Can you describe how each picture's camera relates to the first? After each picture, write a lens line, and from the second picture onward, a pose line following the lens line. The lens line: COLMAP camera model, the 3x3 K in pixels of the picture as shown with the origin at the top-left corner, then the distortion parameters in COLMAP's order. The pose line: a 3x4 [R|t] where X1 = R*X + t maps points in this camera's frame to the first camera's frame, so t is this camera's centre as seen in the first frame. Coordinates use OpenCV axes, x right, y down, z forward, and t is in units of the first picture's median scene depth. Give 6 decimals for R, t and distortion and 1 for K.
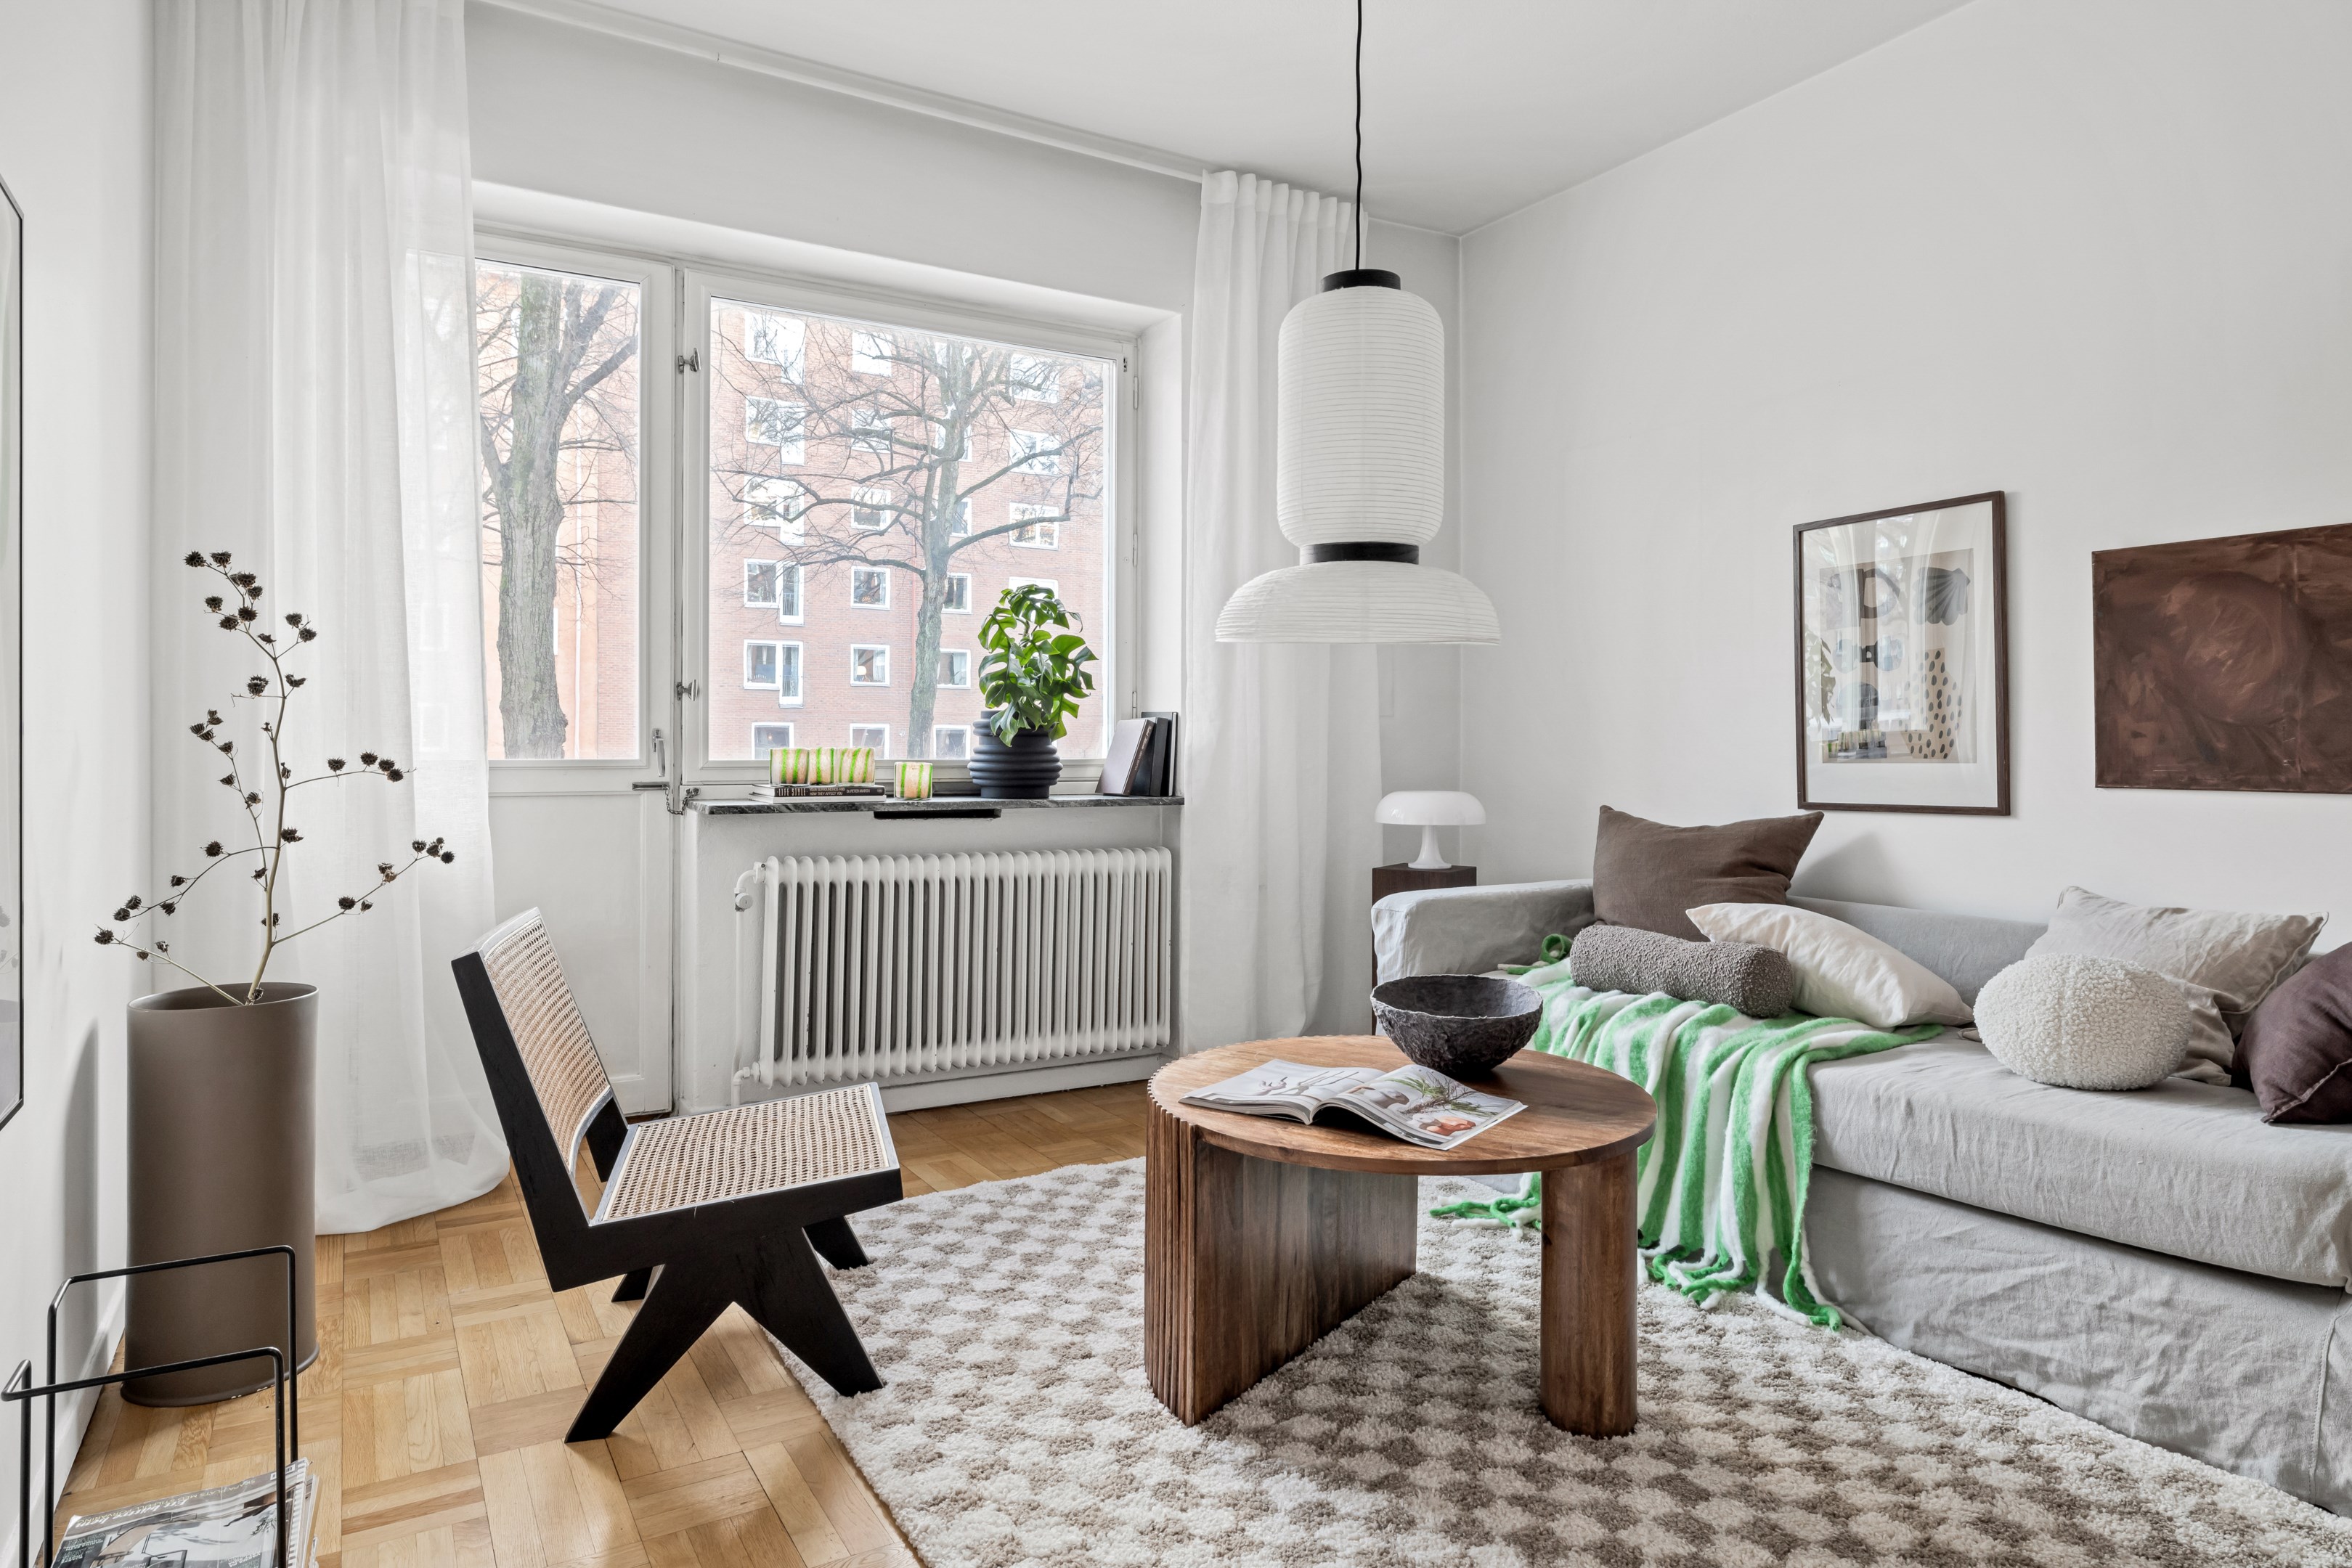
lens RADIAL K [[1407.7, 0, 1168.9], [0, 1407.7, 736.7], [0, 0, 1]] dist [0.001851, 0.000650]
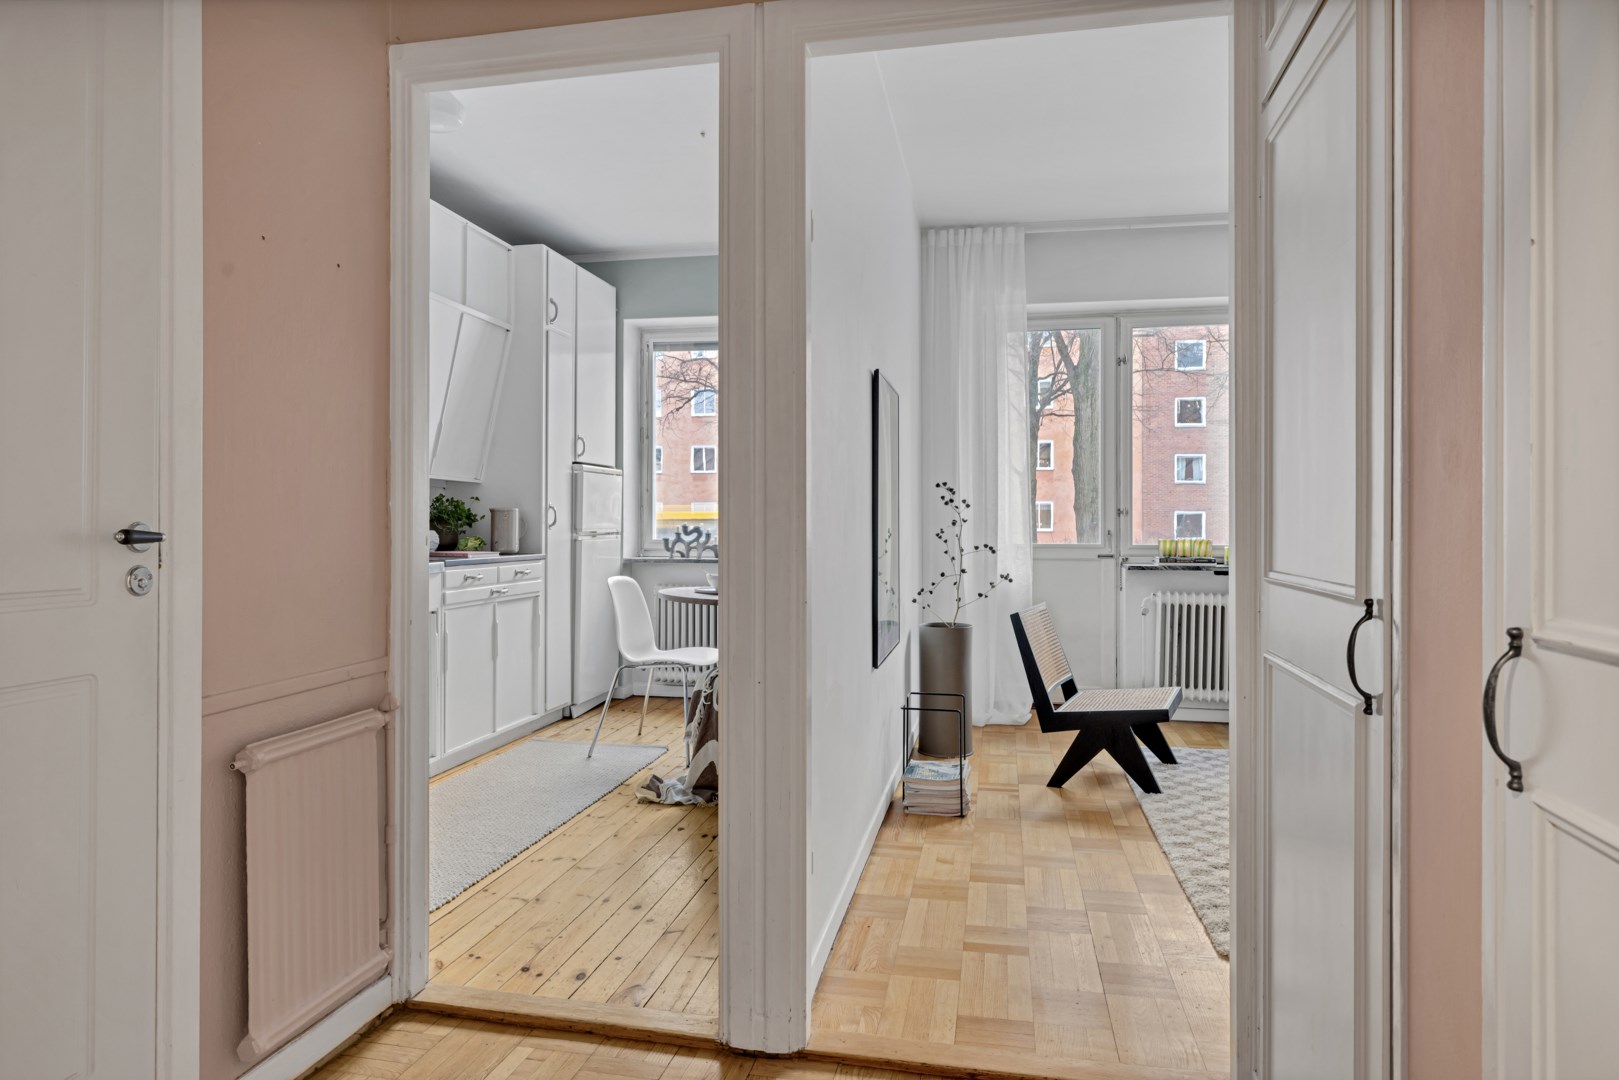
lens RADIAL K [[983.4, 0, 804.9], [0, 983.4, 514.9], [0, 0, 1]] dist [-0.016157, 0.000527]
pose [[0.748480, -0.006241, -0.663129, 0.398071], [0.003435, 0.999979, -0.005534, -0.030301], [0.663149, 0.001865, 0.748485, -0.615211]]
